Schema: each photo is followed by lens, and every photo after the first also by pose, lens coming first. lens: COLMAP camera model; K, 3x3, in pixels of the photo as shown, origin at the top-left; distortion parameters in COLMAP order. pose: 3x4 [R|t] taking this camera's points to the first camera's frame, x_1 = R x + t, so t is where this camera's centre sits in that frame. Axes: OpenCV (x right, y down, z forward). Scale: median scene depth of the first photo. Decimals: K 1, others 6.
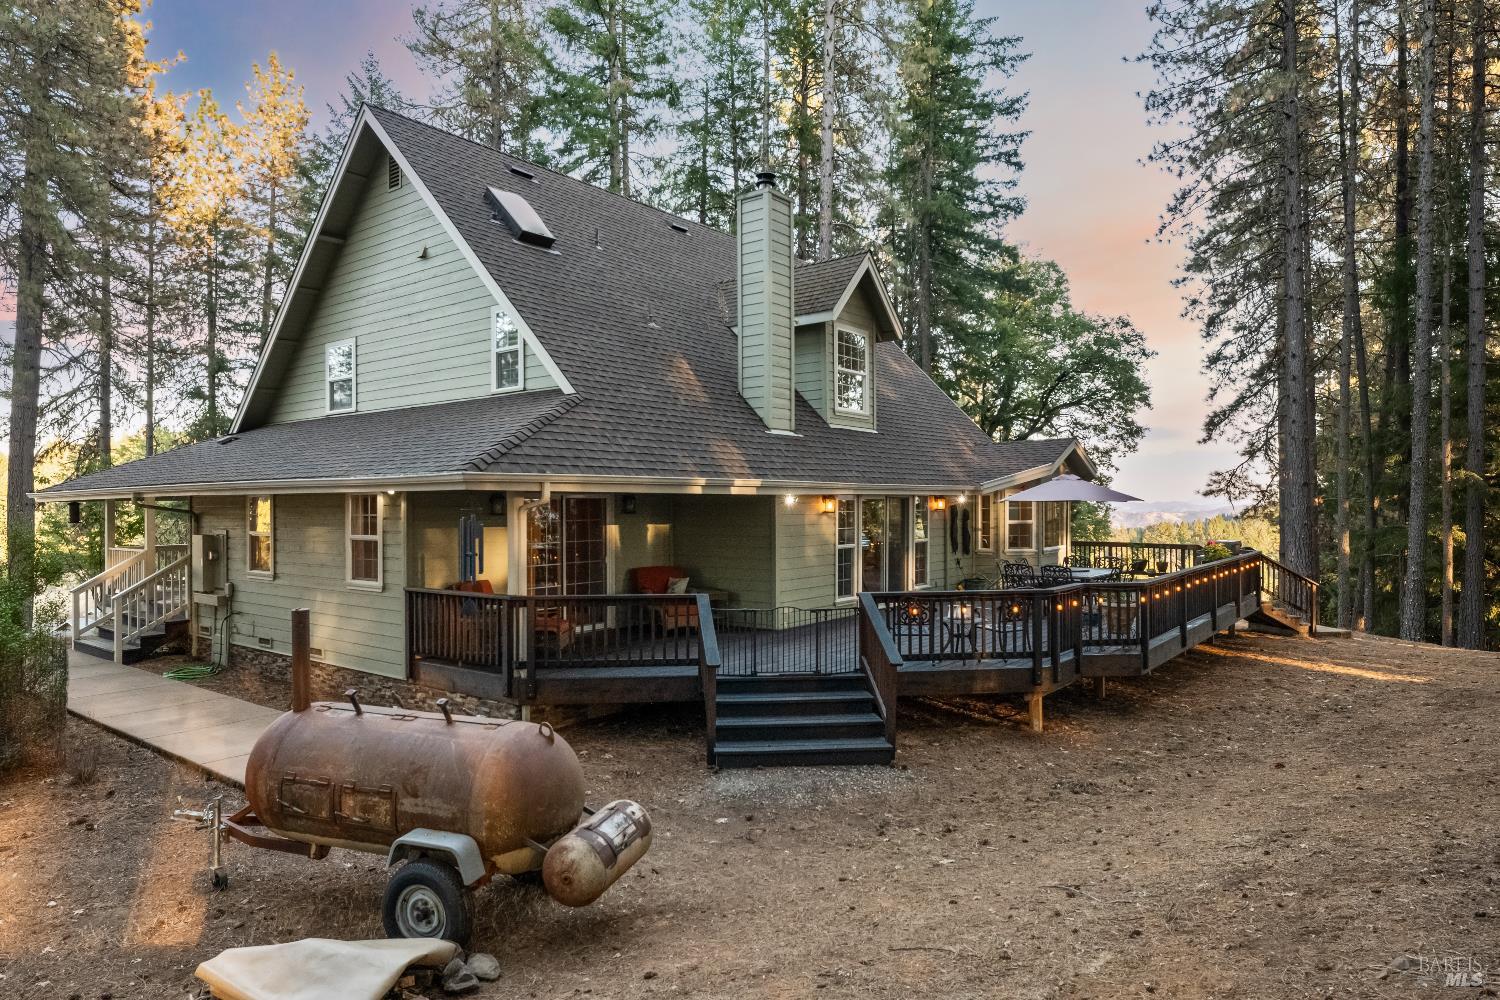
lens RADIAL K [[899.9, 0, 748.0], [0, 899.9, 486.9], [0, 0, 1]] dist [0.003933, 0.001018]
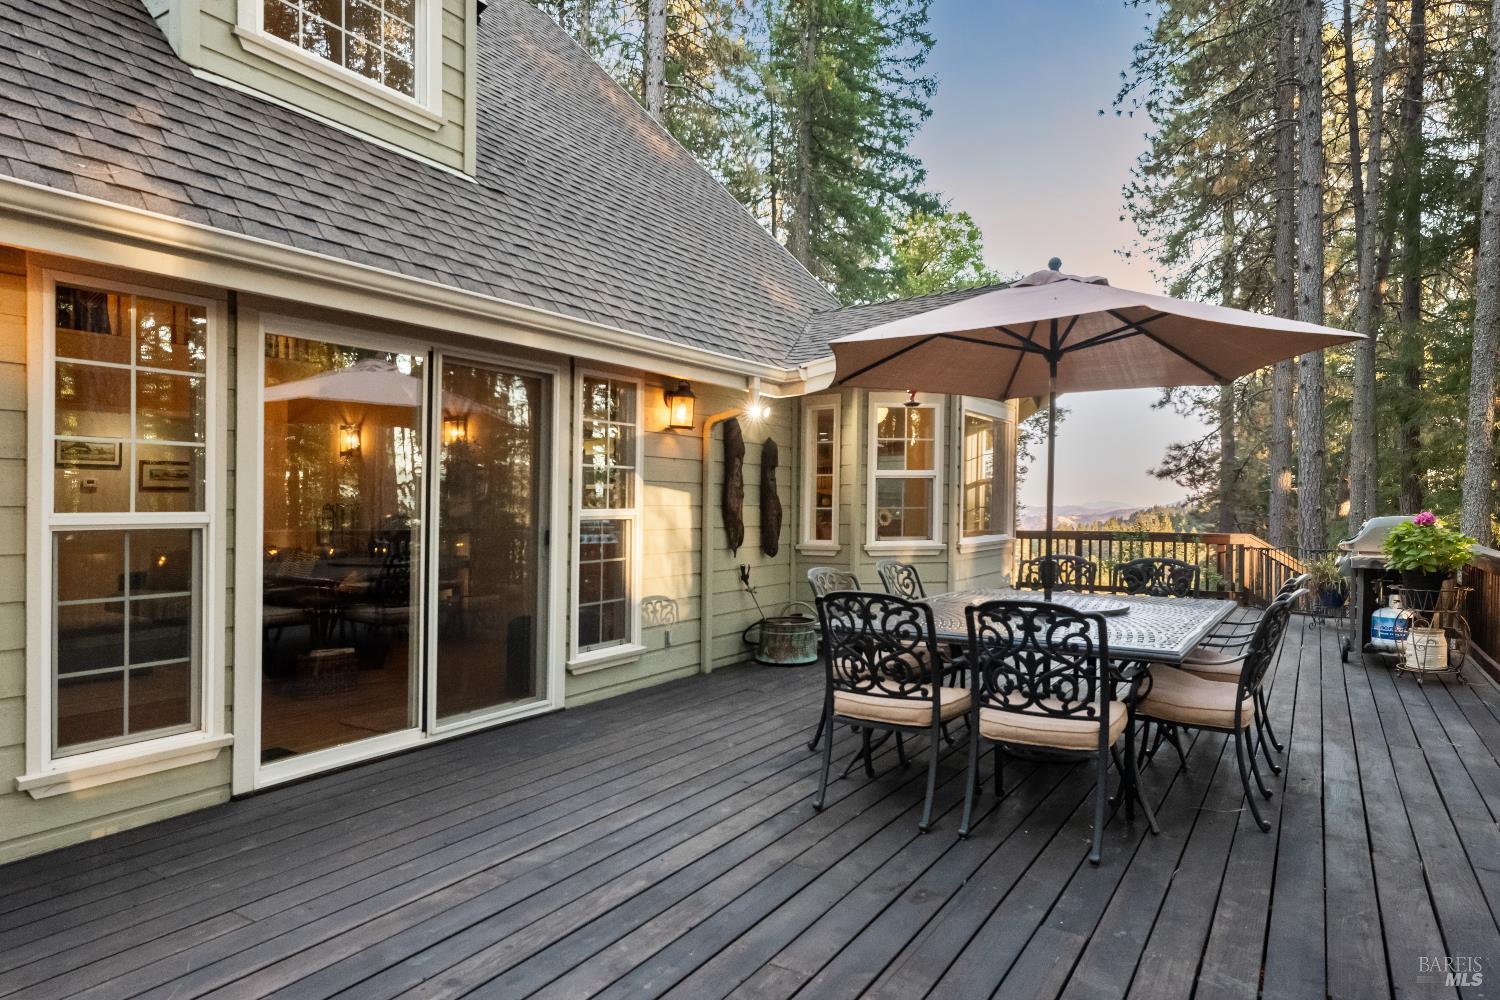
lens RADIAL K [[899.9, 0, 750.6], [0, 899.9, 511.1], [0, 0, 1]] dist [0.003933, 0.001018]
pose [[0.994921, 0.007088, 0.100413, 0.091753], [-0.009902, 0.999571, 0.027553, 0.021376], [-0.100174, -0.028407, 0.994564, 0.287803]]
